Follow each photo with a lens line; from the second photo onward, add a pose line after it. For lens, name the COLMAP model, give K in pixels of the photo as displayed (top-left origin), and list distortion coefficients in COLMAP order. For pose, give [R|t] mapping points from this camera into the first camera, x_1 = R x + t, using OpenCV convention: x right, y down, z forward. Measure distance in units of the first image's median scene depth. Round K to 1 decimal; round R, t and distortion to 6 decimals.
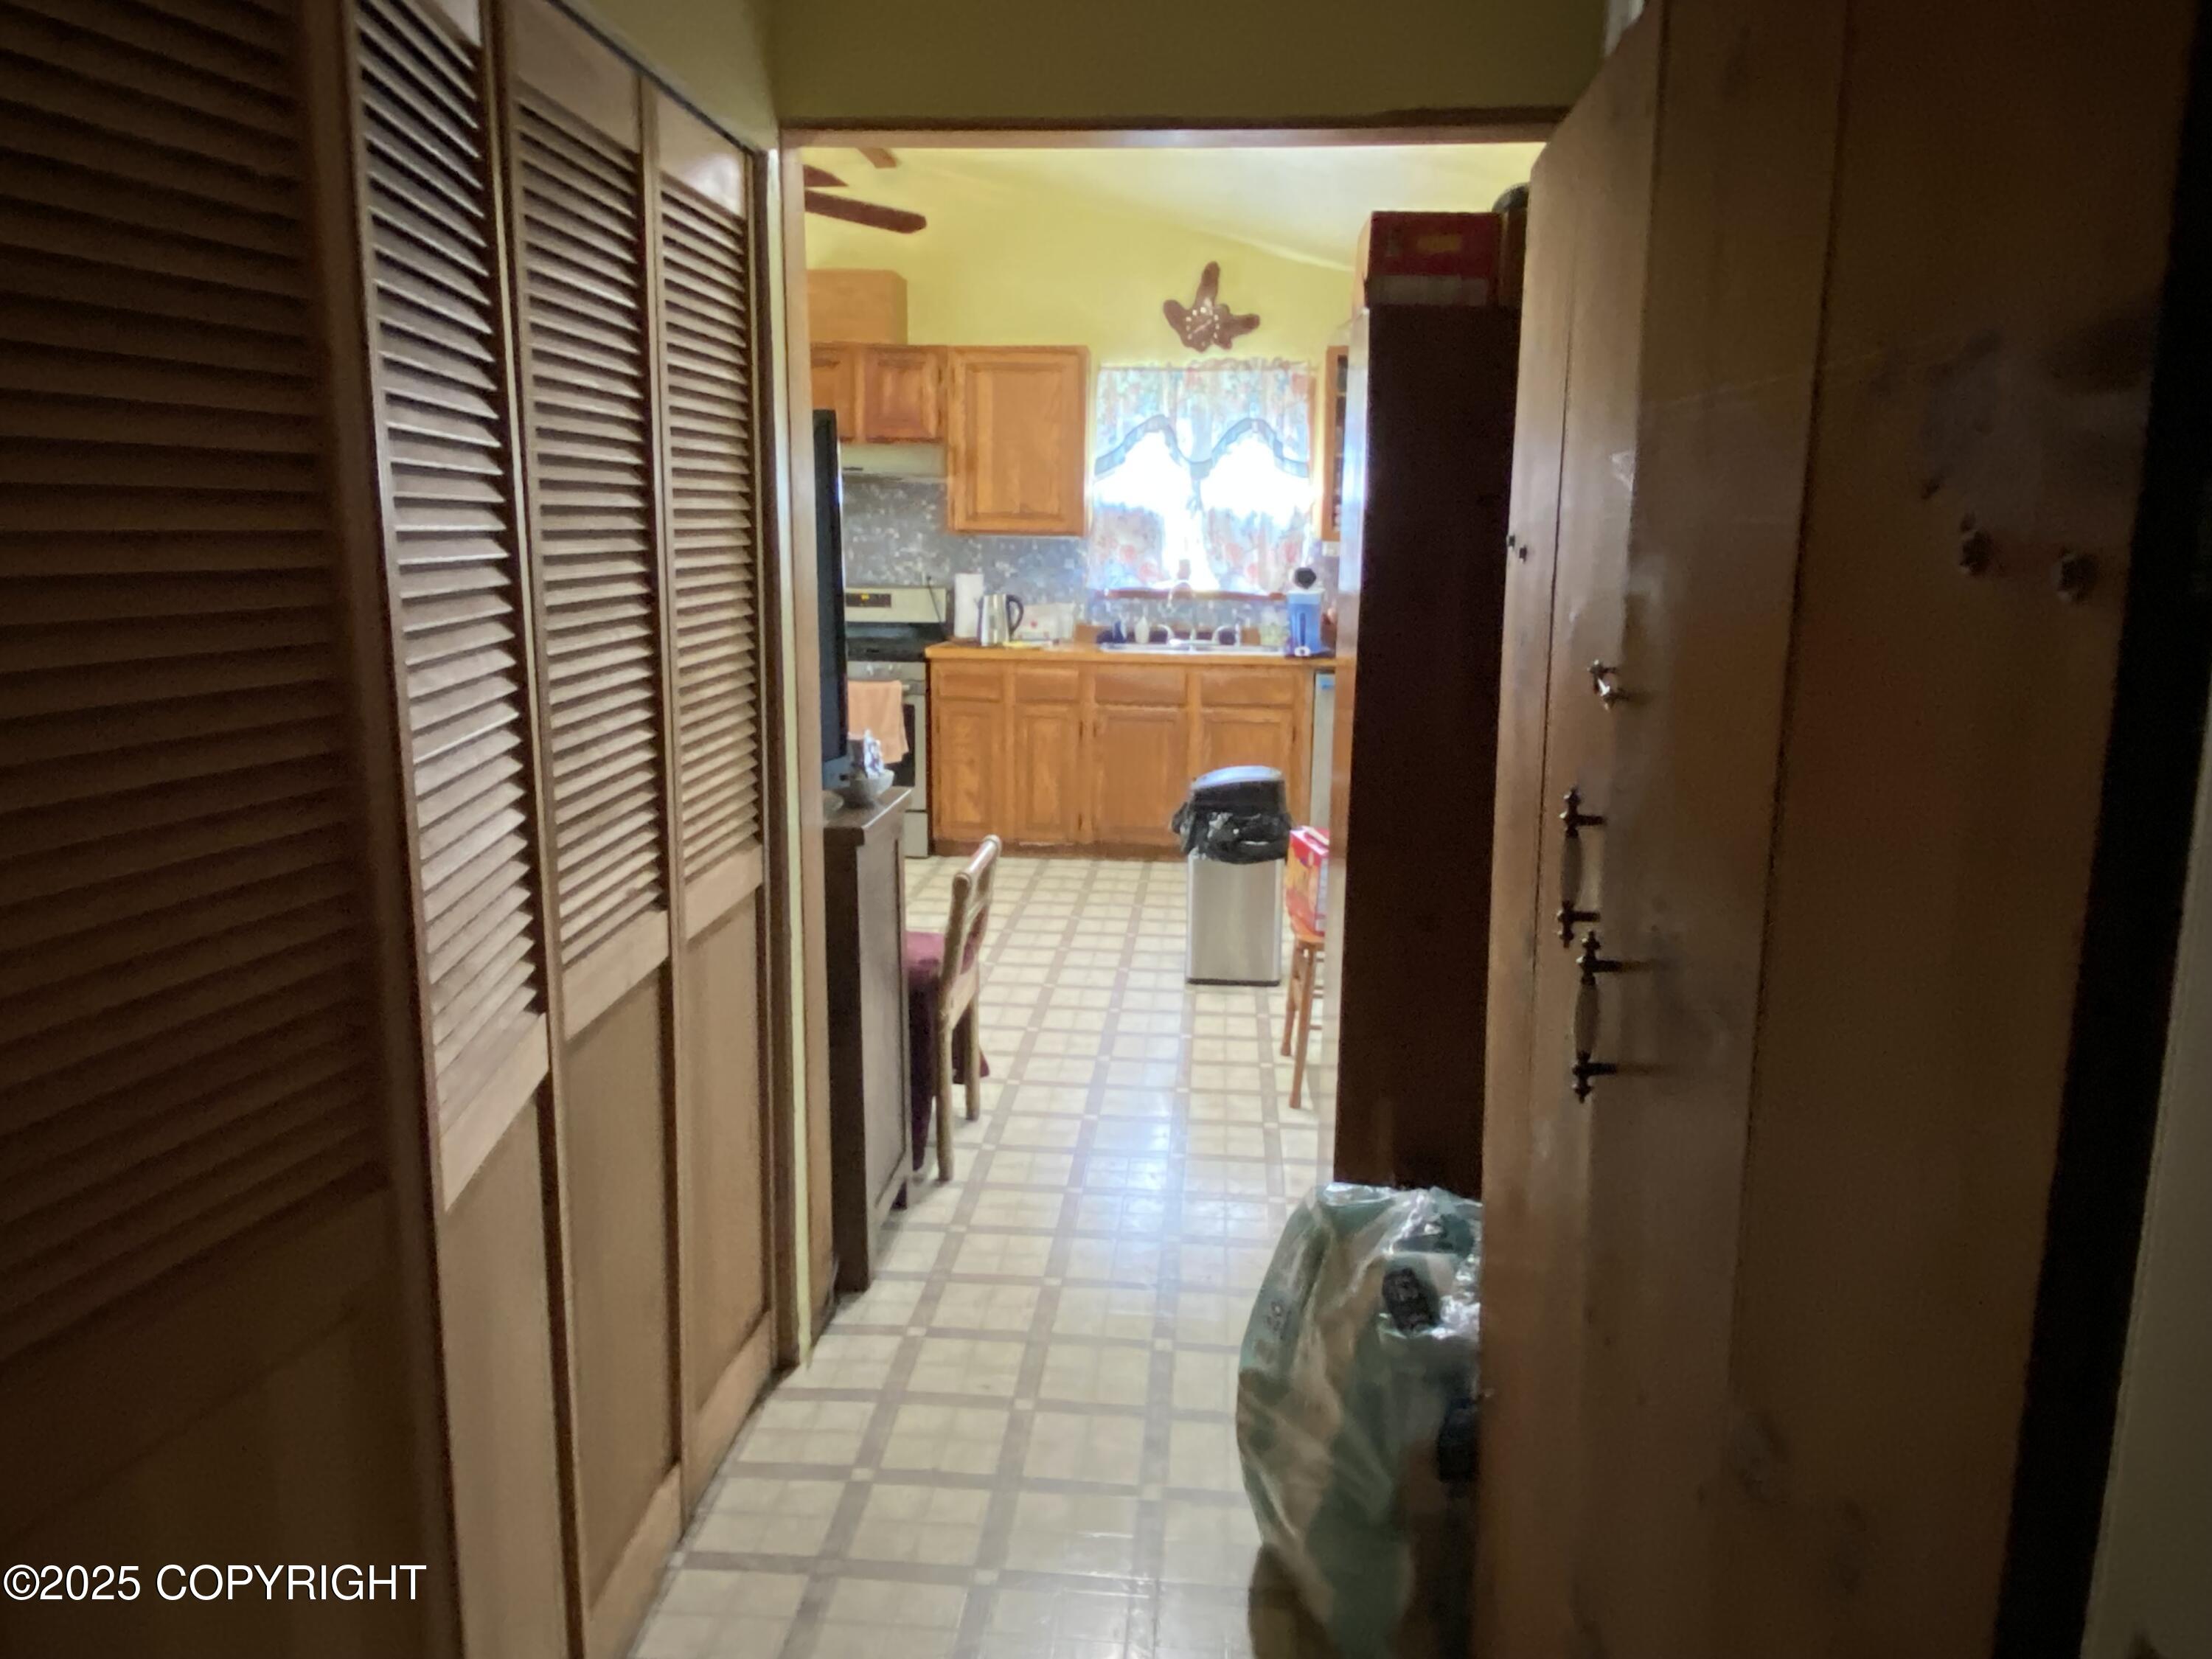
lens RADIAL K [[1630.1, 0, 1082.3], [0, 1630.1, 821.8], [0, 0, 1]] dist [0.087461, -0.101300]
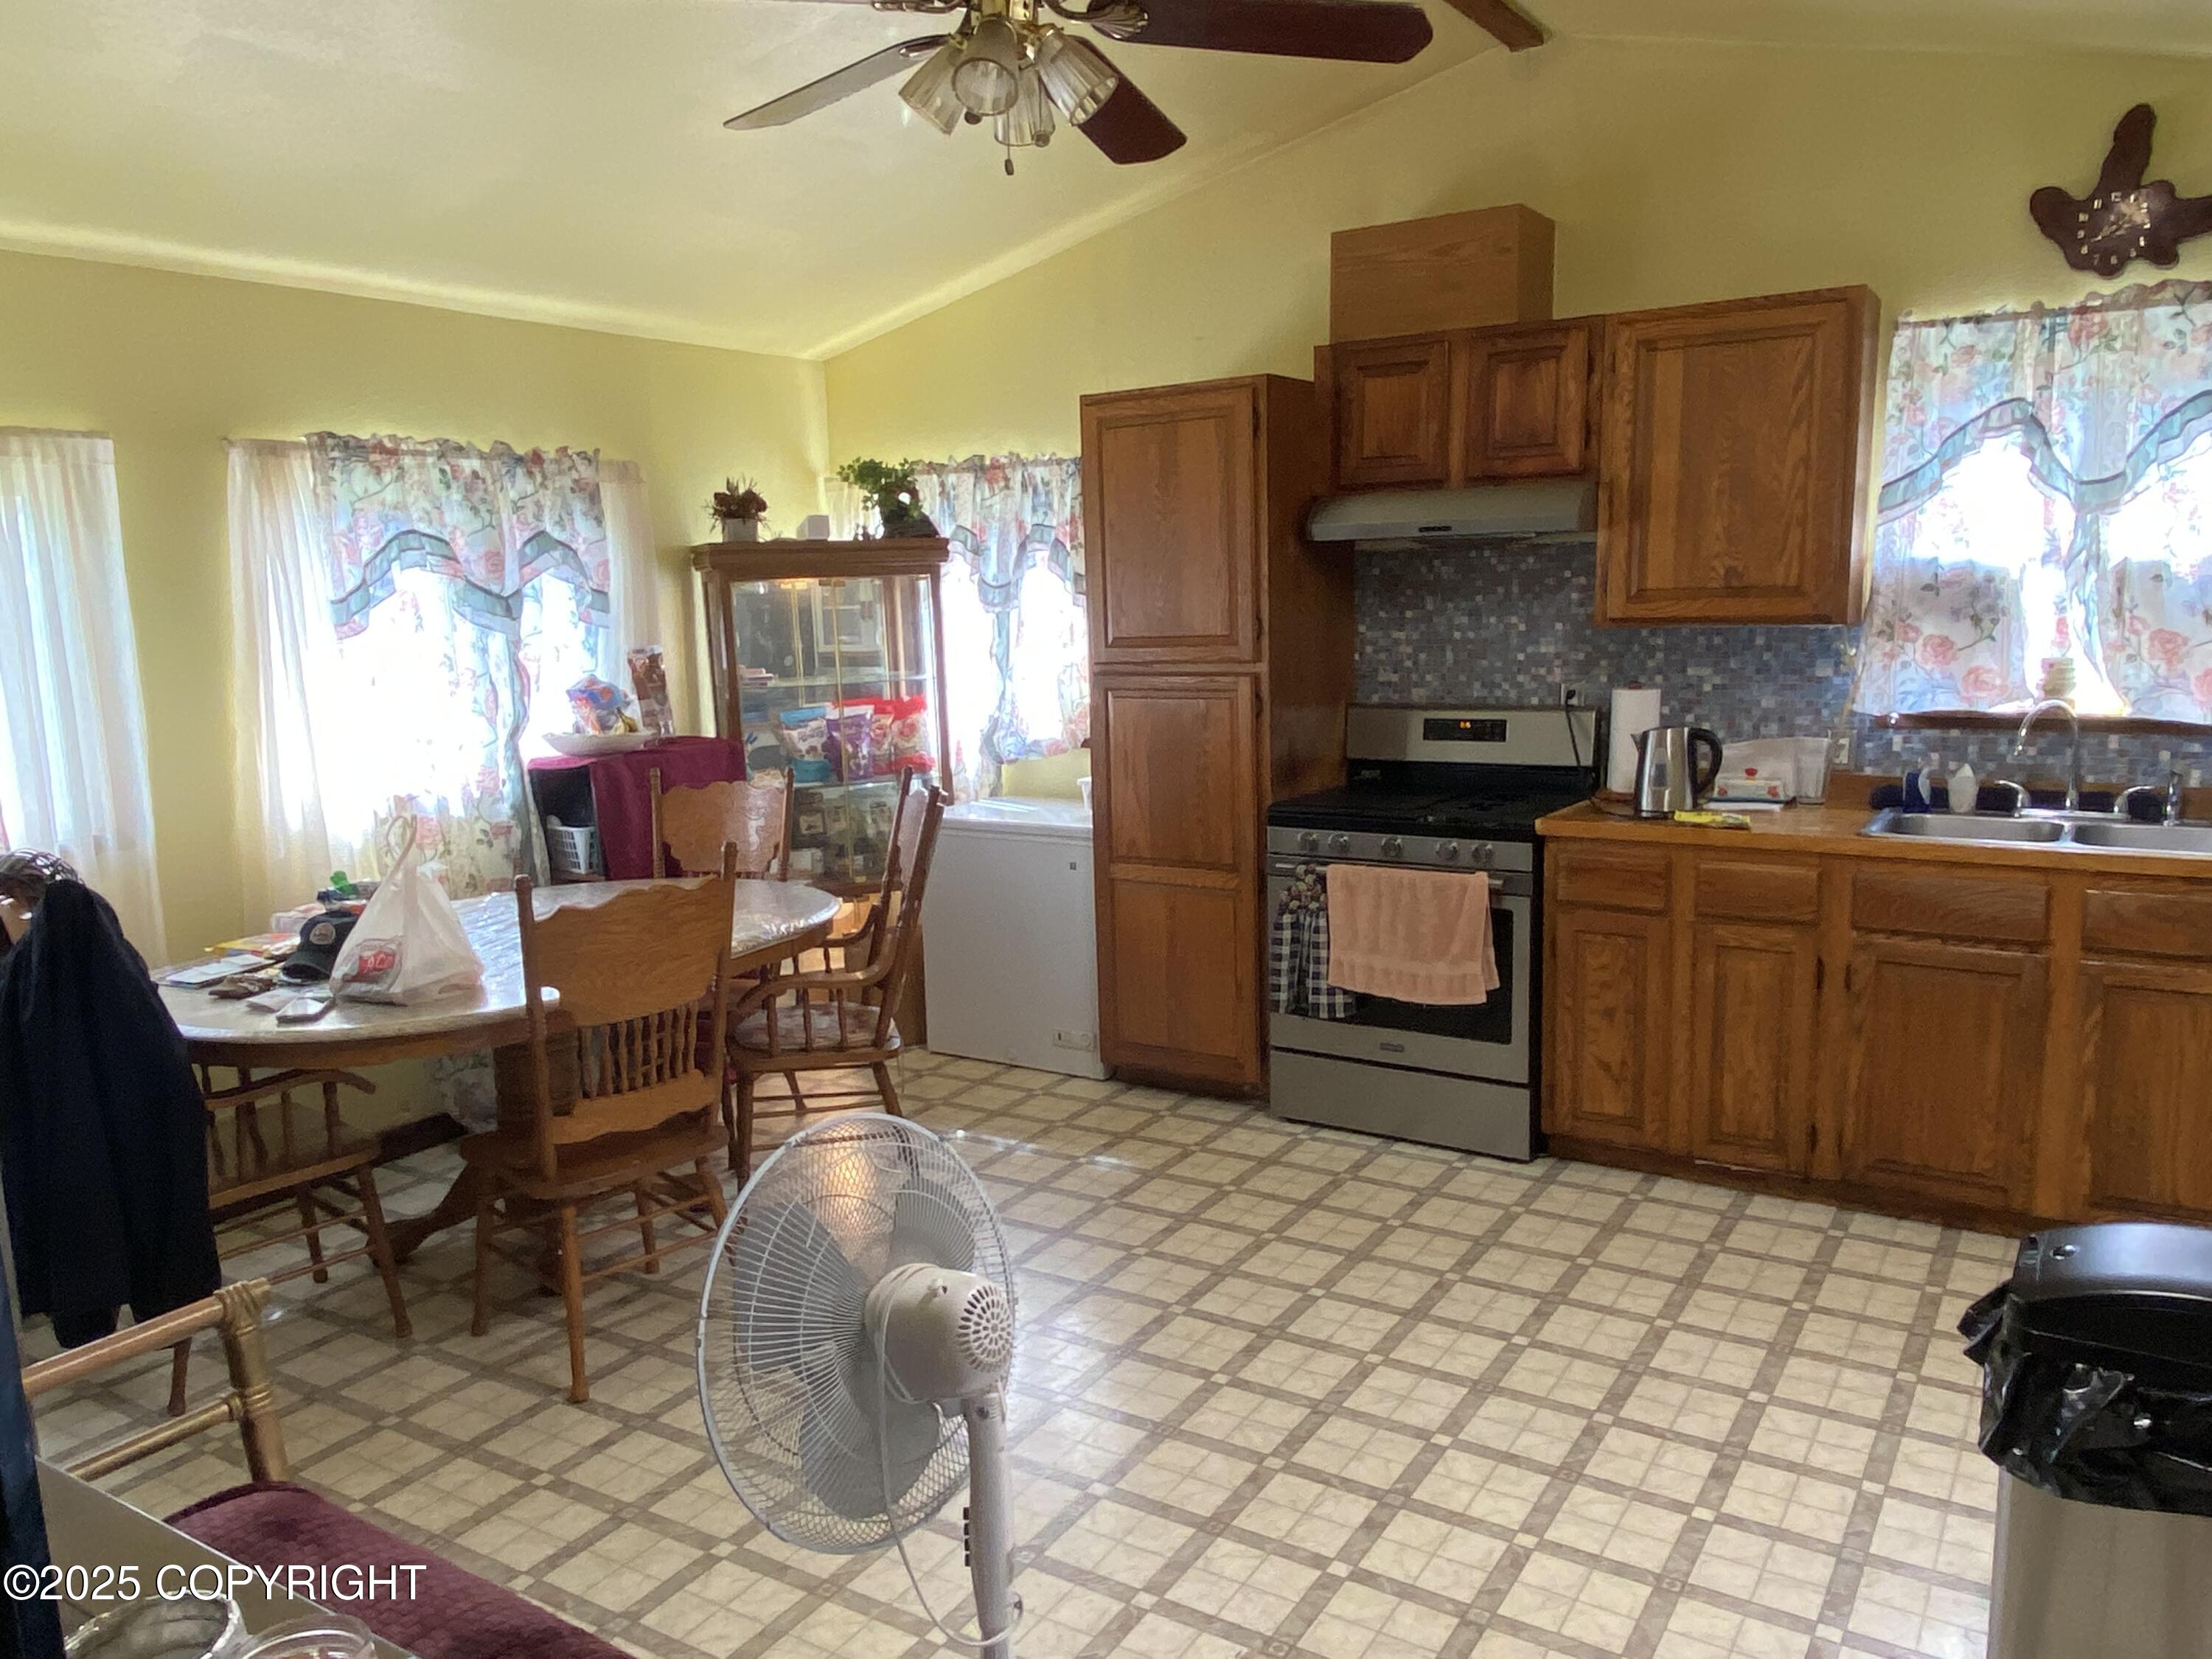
lens RADIAL K [[1630.1, 0, 1082.3], [0, 1630.1, 821.8], [0, 0, 1]] dist [0.087461, -0.101300]
pose [[0.882795, 0.036799, -0.468315, 0.037402], [-0.051874, 0.998467, -0.019328, -0.081212], [0.466885, 0.041356, 0.883350, 0.374850]]
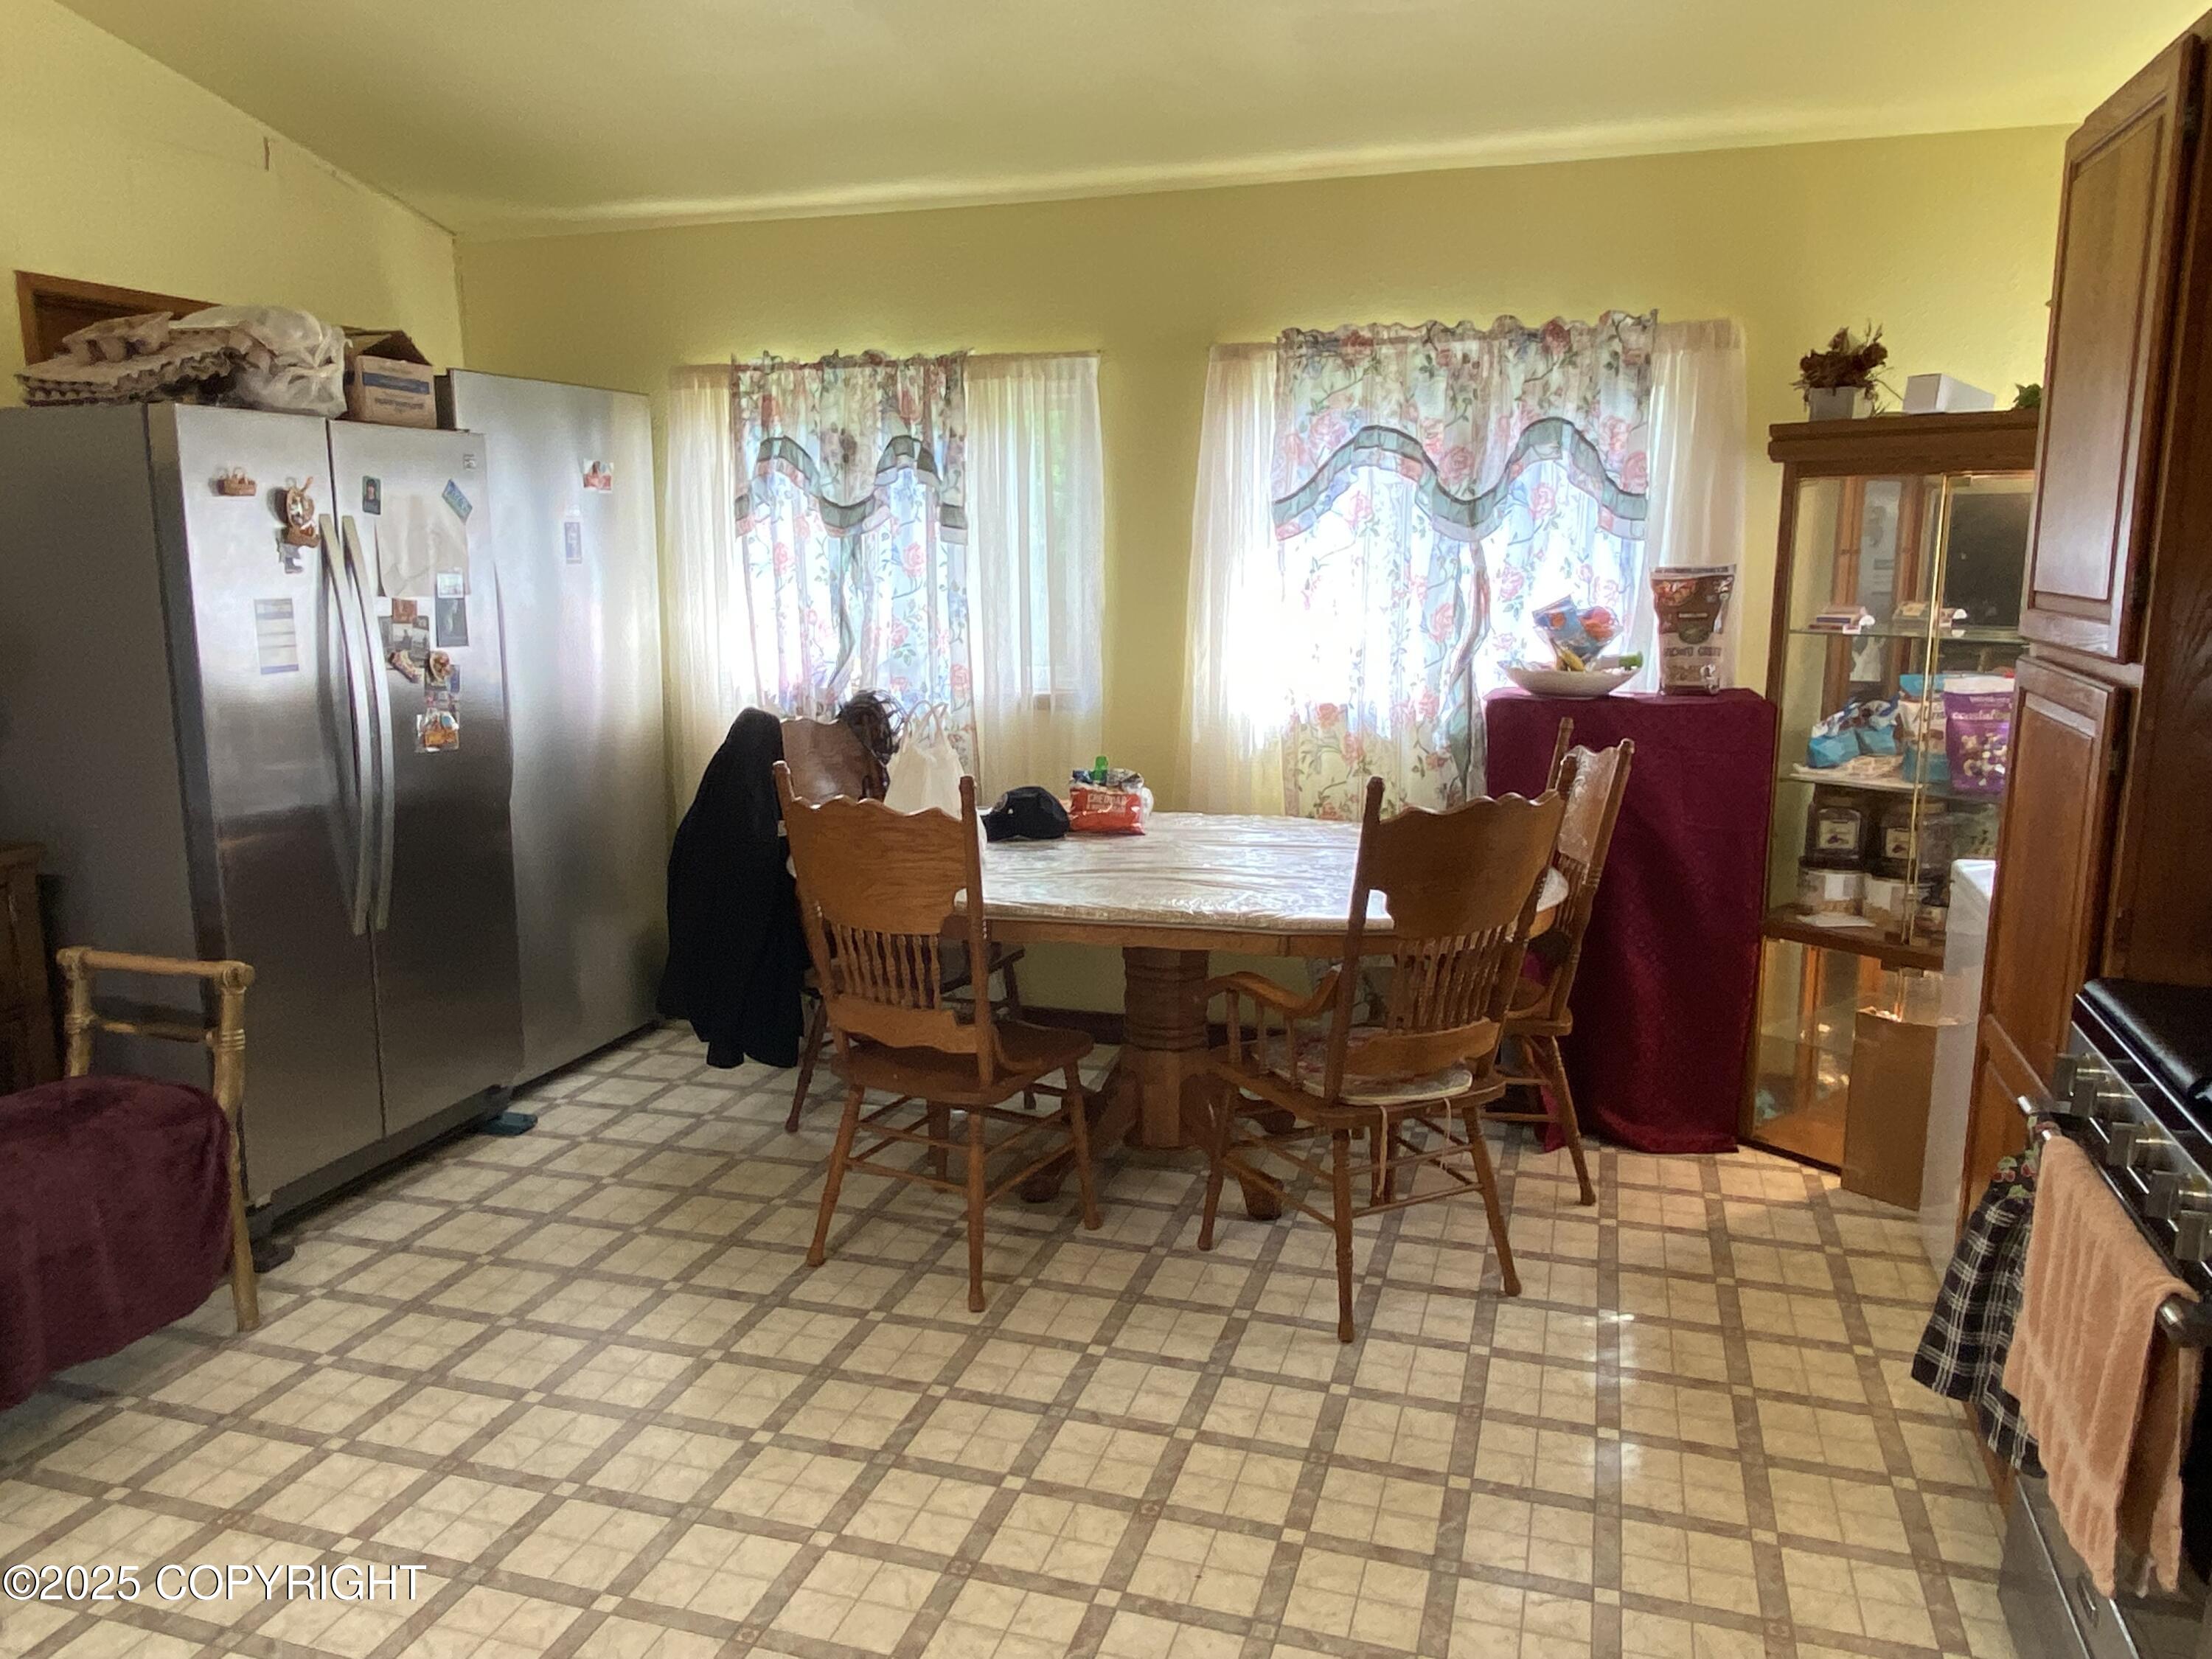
lens RADIAL K [[1630.1, 0, 1082.3], [0, 1630.1, 821.8], [0, 0, 1]] dist [0.087461, -0.101300]
pose [[-0.231574, 0.164143, -0.958869, 0.116226], [-0.178645, 0.961725, 0.207776, -0.152034], [0.956274, 0.219413, -0.193387, 0.812827]]
